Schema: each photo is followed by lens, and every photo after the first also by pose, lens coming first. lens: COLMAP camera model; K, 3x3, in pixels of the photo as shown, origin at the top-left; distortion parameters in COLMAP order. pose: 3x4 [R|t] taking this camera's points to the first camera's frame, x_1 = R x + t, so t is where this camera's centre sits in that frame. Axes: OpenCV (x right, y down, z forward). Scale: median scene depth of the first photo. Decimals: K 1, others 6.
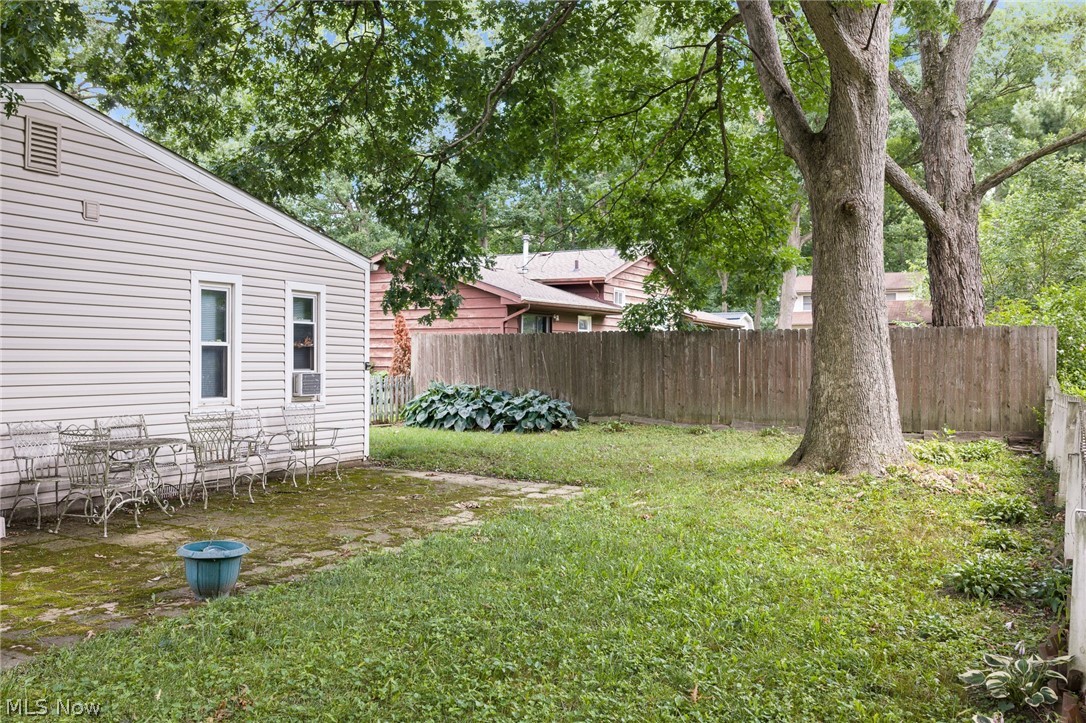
lens RADIAL K [[903.6, 0, 543.0], [0, 903.6, 361.5], [0, 0, 1]] dist [0.003888, -0.003164]
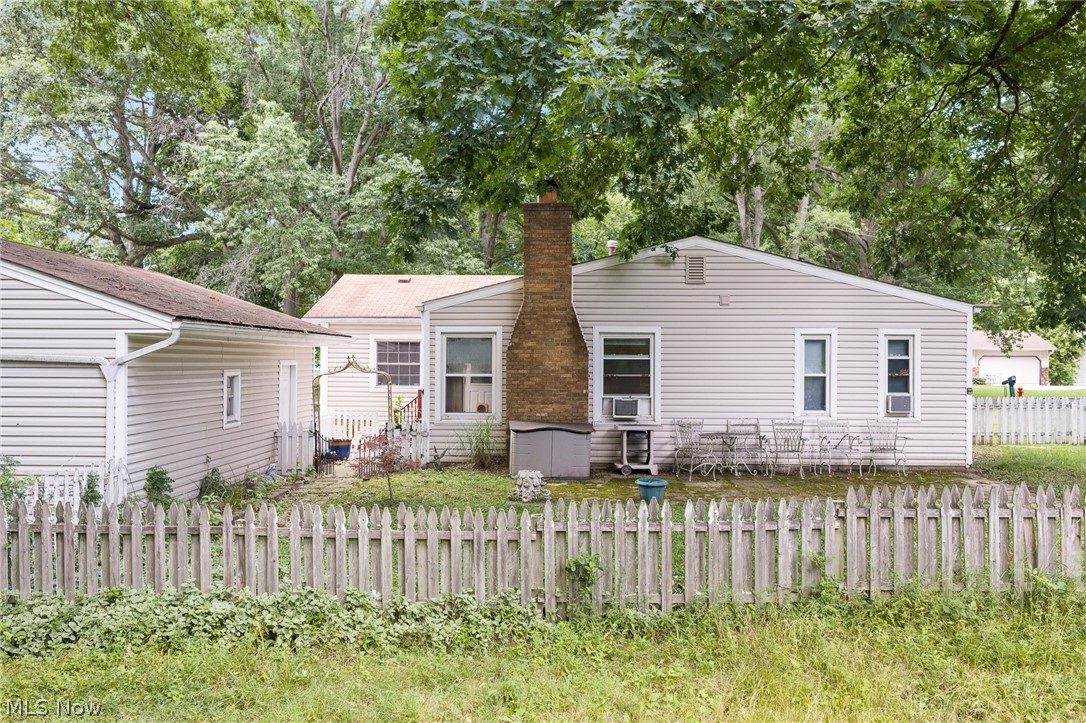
lens RADIAL K [[903.6, 0, 543.0], [0, 903.6, 361.5], [0, 0, 1]] dist [0.003888, -0.003164]
pose [[0.454330, -0.001242, -0.890833, 0.738603], [-0.003532, 0.999989, -0.003196, -0.033827], [0.890826, 0.004598, 0.454320, -0.087680]]
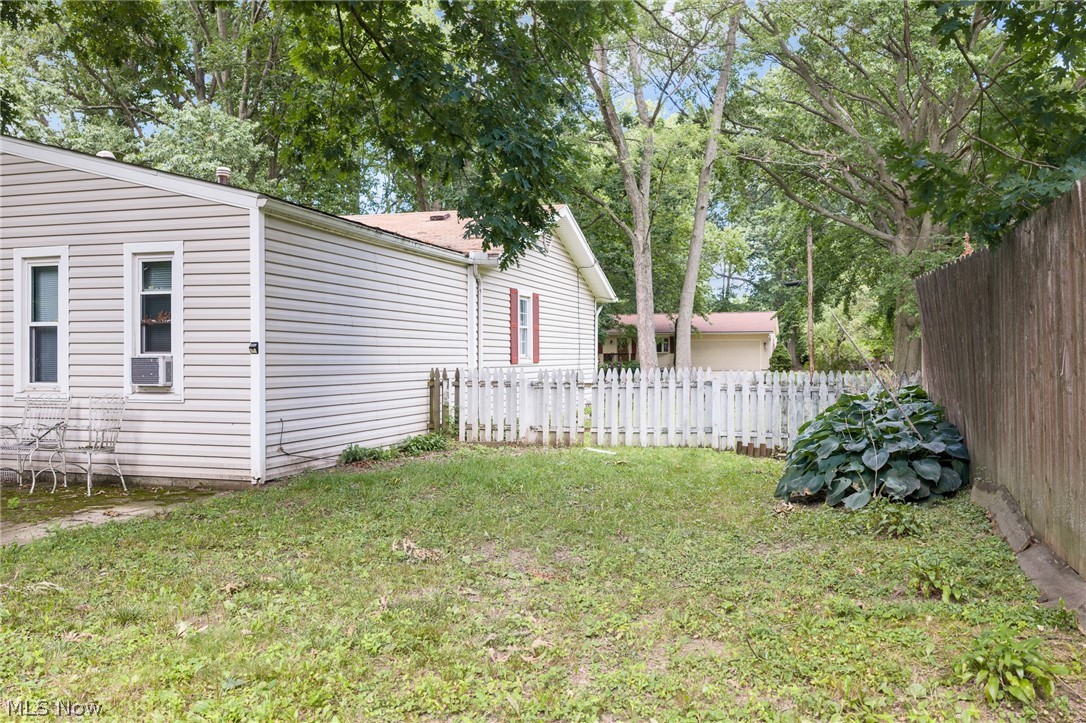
lens RADIAL K [[903.6, 0, 543.0], [0, 903.6, 361.5], [0, 0, 1]] dist [0.003888, -0.003164]
pose [[0.202462, -0.000339, -0.979290, 0.611140], [0.001270, 0.999999, -0.000084, 0.018383], [0.979289, -0.001227, 0.202462, 1.247602]]
